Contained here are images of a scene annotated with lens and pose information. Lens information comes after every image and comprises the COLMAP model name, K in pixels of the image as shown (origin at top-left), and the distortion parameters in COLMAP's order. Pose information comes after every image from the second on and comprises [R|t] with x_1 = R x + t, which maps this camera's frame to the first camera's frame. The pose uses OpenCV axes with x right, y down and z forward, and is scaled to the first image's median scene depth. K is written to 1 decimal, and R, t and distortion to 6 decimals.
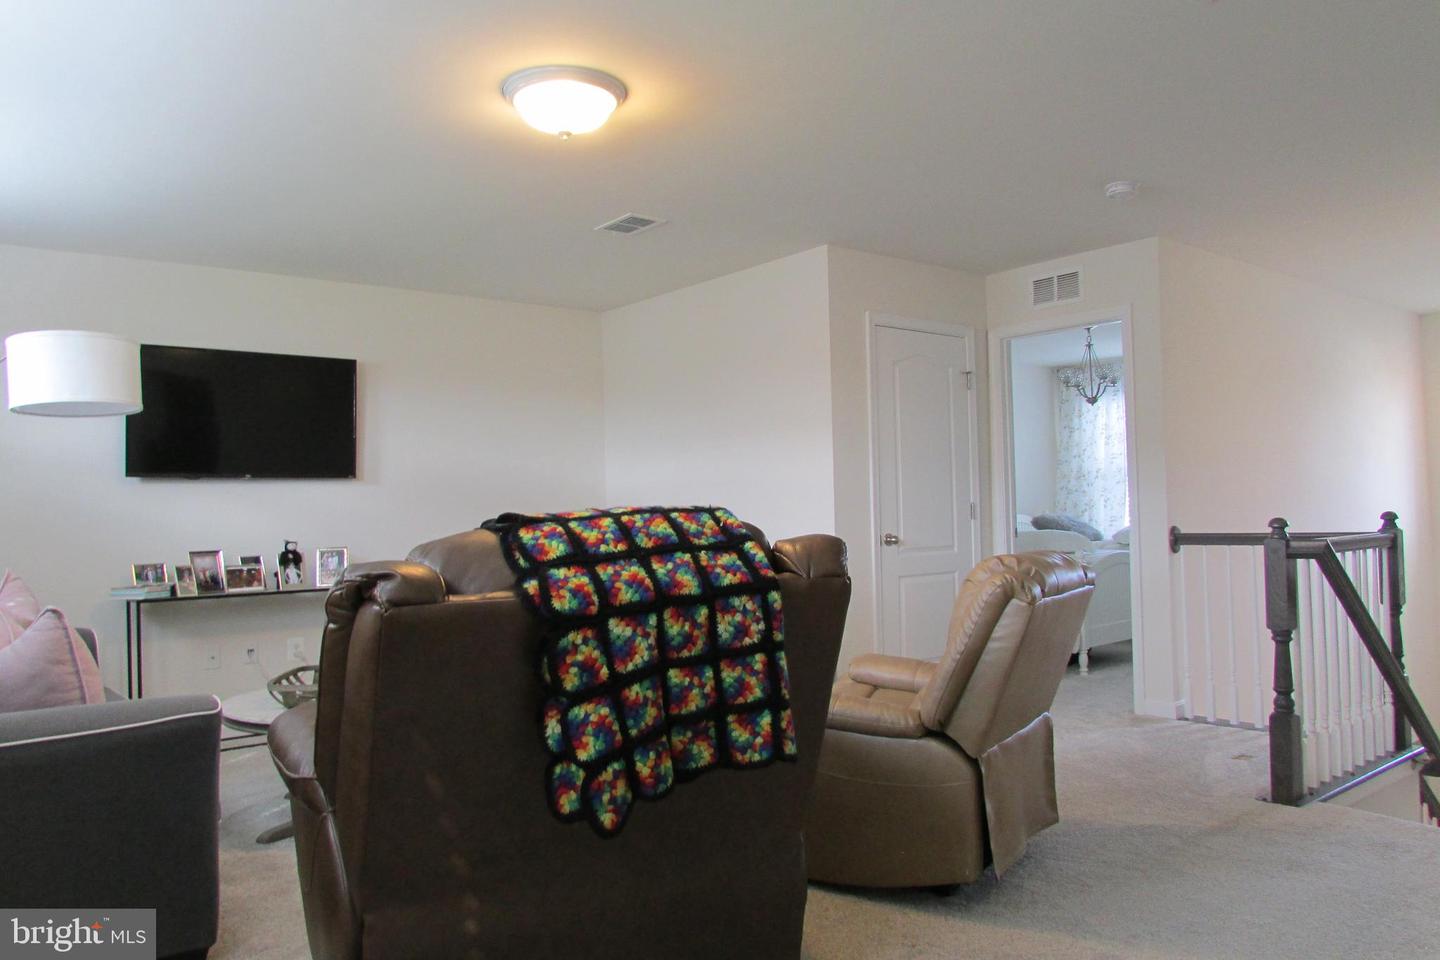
lens RADIAL K [[1010.6, 0, 720.0], [0, 1010.6, 480.0], [0, 0, 1]] dist [-0.044474, 0.016007]
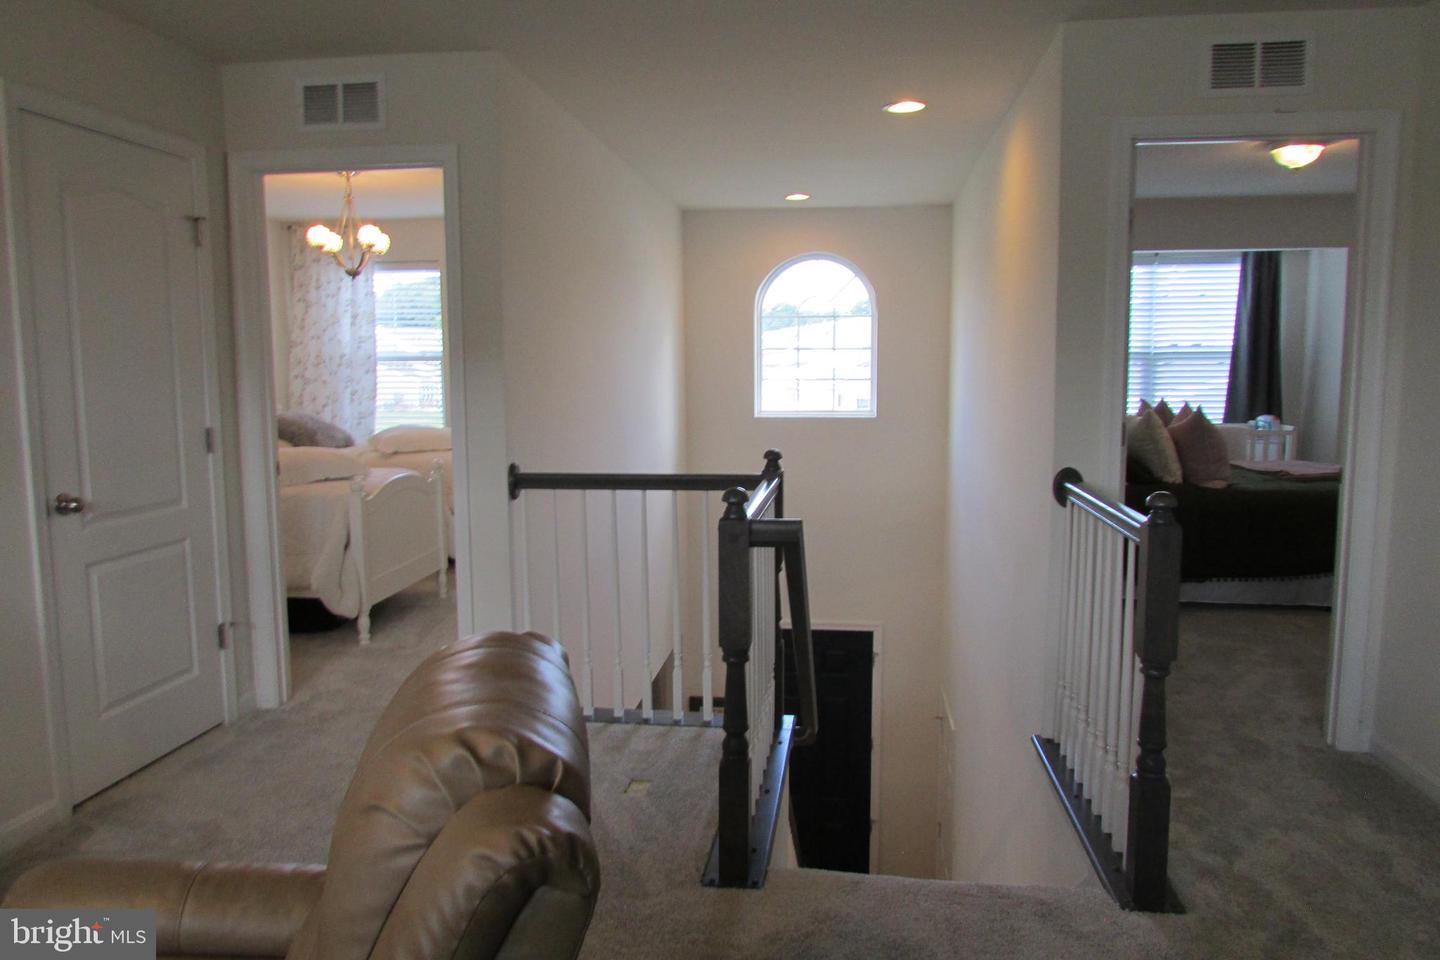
lens RADIAL K [[1010.6, 0, 720.0], [0, 1010.6, 480.0], [0, 0, 1]] dist [-0.044474, 0.016007]
pose [[0.721158, -0.056533, 0.690460, 0.045082], [-0.036600, 0.992164, 0.119463, -0.031818], [-0.691803, -0.111422, 0.713438, 0.322945]]
